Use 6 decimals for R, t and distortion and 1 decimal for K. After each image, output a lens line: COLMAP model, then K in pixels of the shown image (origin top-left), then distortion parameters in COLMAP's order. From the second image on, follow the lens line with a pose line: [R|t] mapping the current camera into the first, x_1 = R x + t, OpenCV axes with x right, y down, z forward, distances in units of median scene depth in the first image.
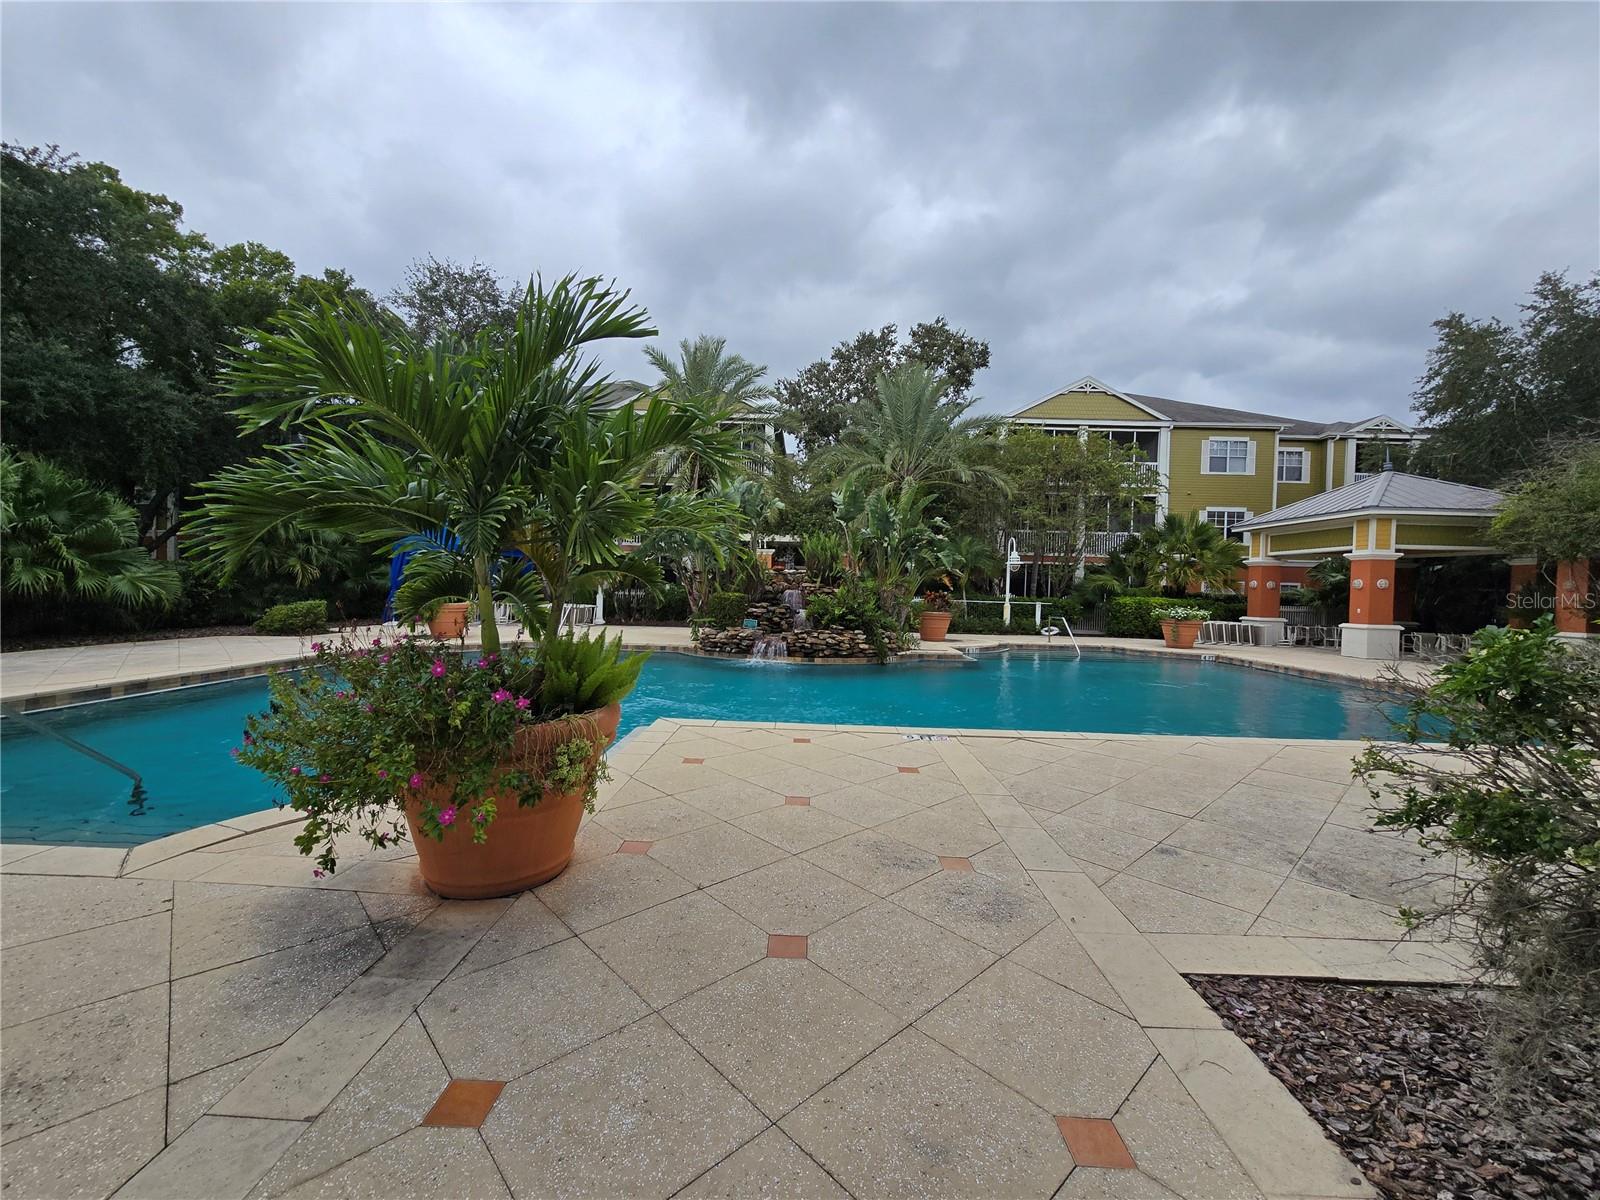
lens RADIAL K [[711.0, 0, 803.5], [0, 711.0, 593.8], [0, 0, 1]] dist [0.018391, -0.000164]
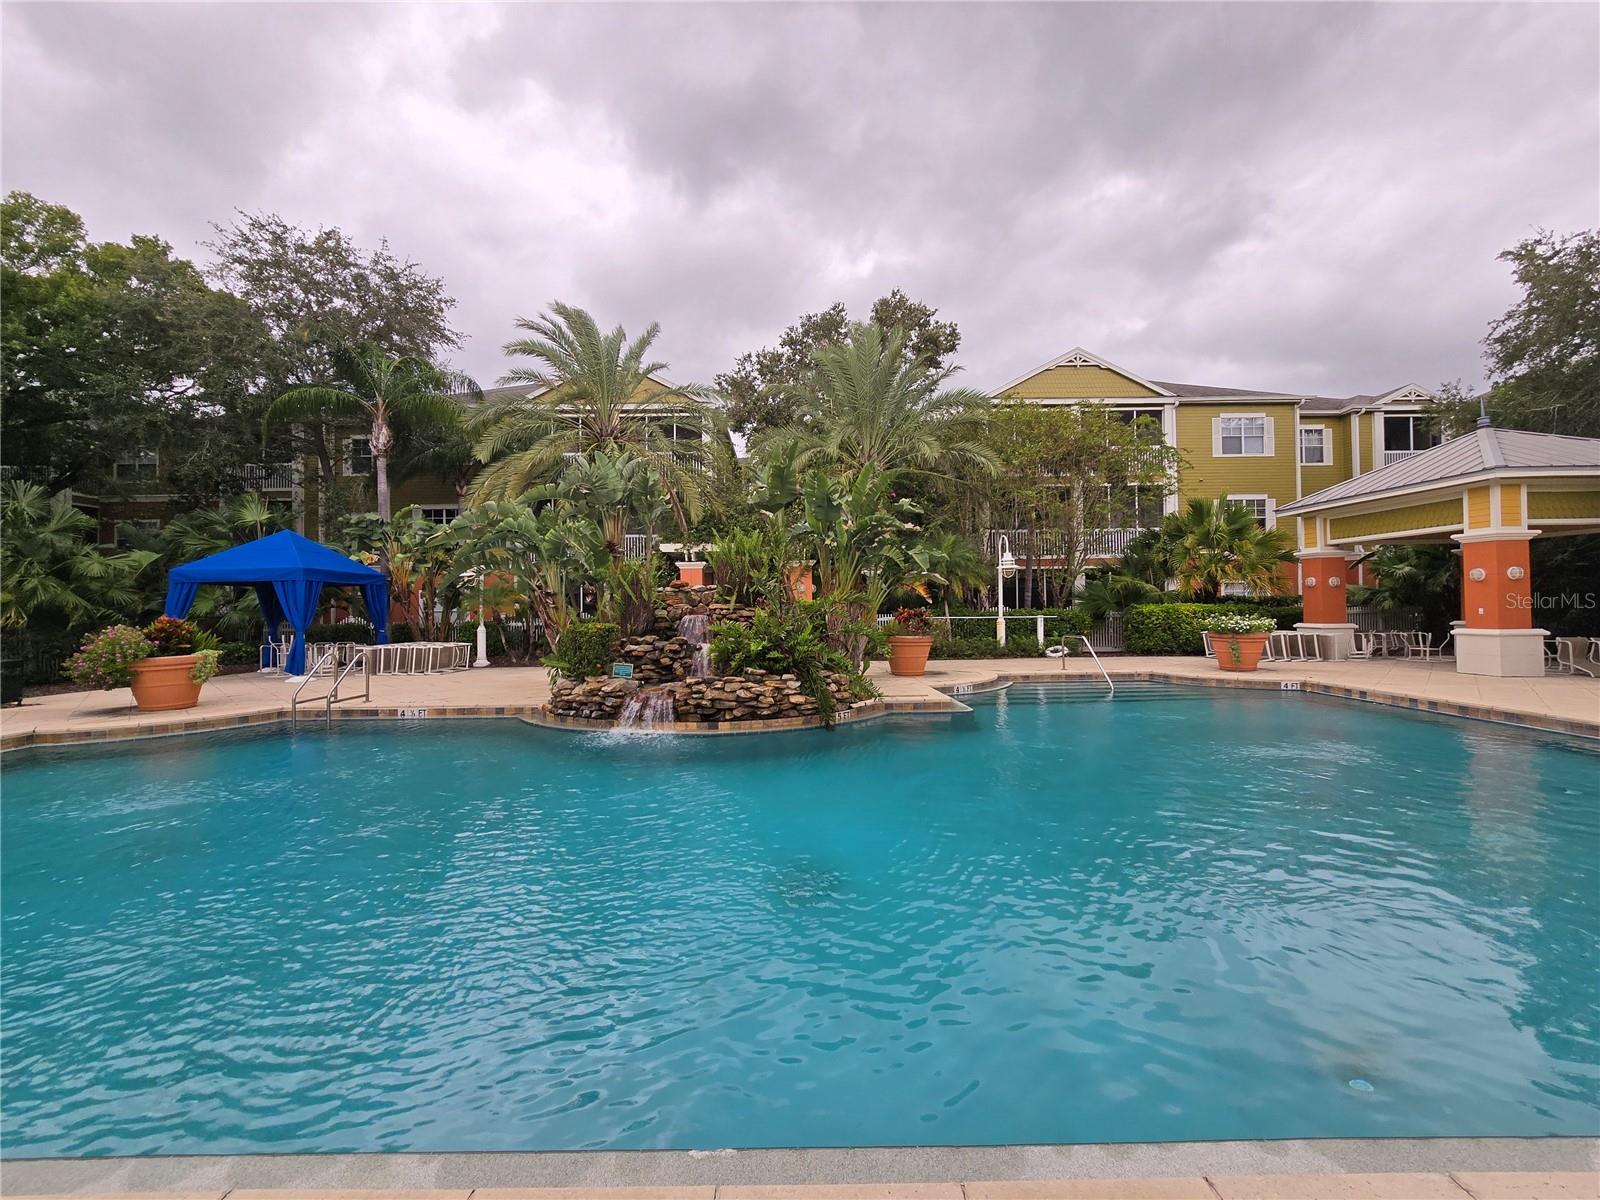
lens RADIAL K [[711.0, 0, 803.5], [0, 711.0, 593.8], [0, 0, 1]] dist [0.018391, -0.000164]
pose [[0.998761, -0.040188, 0.029340, 0.049973], [0.040953, 0.998824, -0.025935, -0.002539], [-0.028264, 0.027105, 0.999233, 0.238633]]
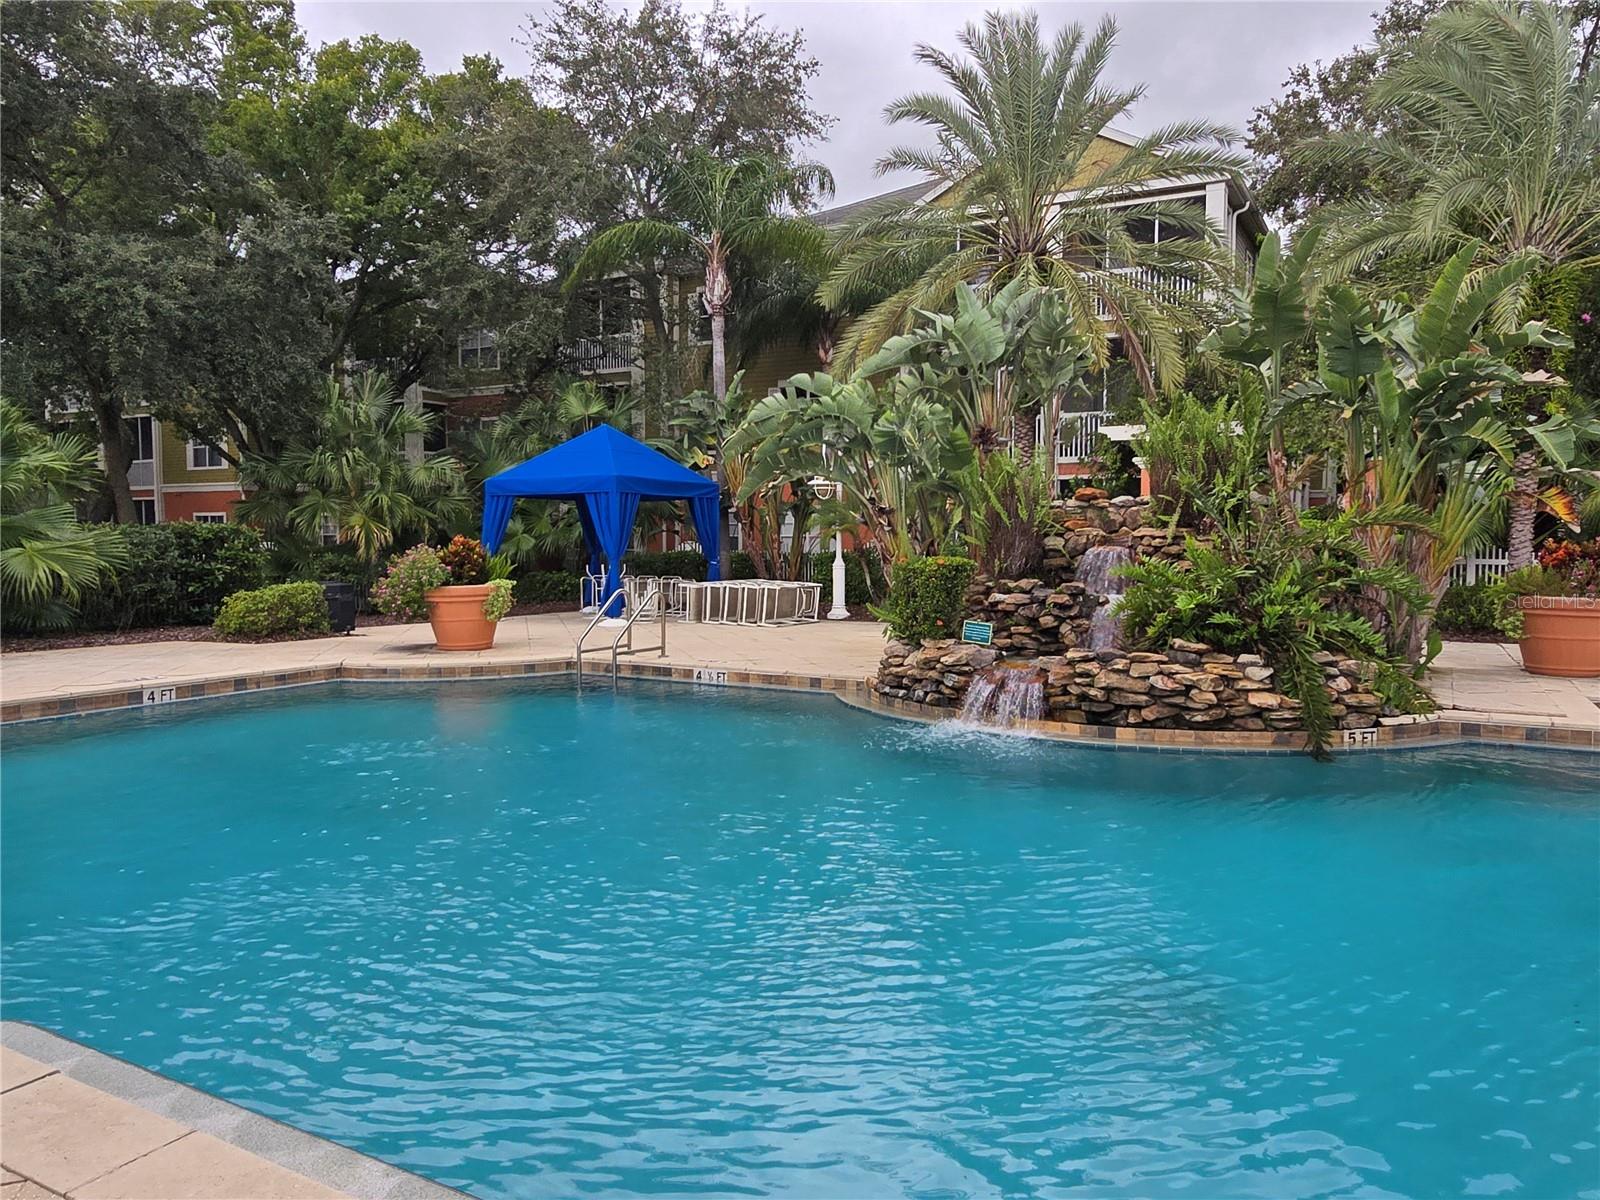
lens RADIAL K [[1182.7, 0, 800.0], [0, 1182.7, 600.0], [0, 0, 1]] dist [0.008656, 0.004002]
pose [[0.888141, -0.002345, -0.459565, 0.100287], [0.019226, 0.999301, 0.032056, 0.000089], [0.459169, -0.037306, 0.887565, 0.243203]]
